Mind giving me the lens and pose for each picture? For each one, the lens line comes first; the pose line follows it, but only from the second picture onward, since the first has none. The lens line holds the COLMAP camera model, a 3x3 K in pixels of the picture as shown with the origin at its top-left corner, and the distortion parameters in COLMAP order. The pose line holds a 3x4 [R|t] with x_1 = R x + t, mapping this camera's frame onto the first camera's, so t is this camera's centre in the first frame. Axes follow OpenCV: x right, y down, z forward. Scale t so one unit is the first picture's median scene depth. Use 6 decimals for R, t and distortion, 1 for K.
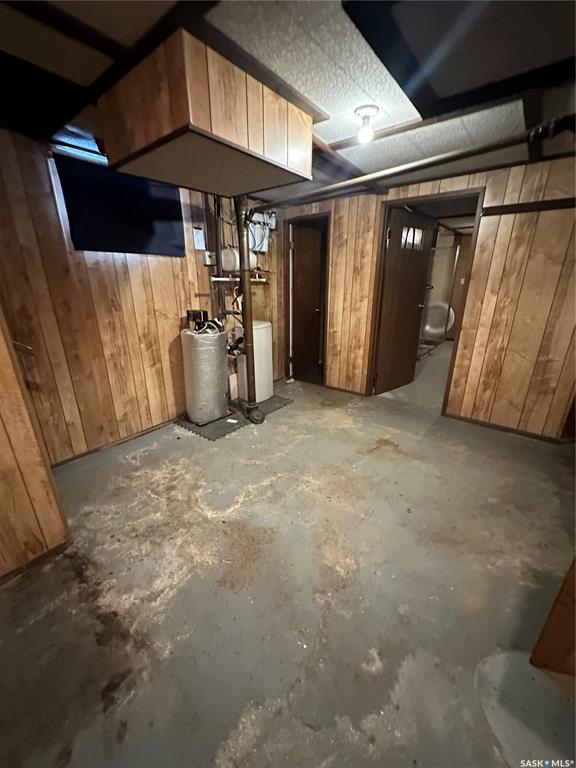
lens RADIAL K [[305.9, 0, 286.1], [0, 305.9, 387.7], [0, 0, 1]] dist [-0.002120, -0.000465]
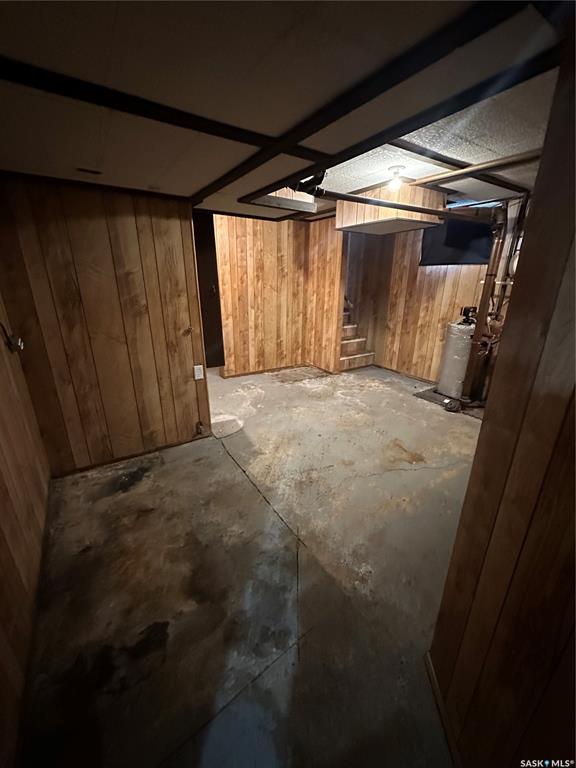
lens RADIAL K [[305.9, 0, 286.8], [0, 305.9, 387.2], [0, 0, 1]] dist [-0.002120, -0.000465]
pose [[-0.322929, 0.321402, -0.890178, 1.361789], [-0.322961, 0.846691, 0.422861, -0.305514], [0.889614, 0.424047, -0.169621, 0.797728]]
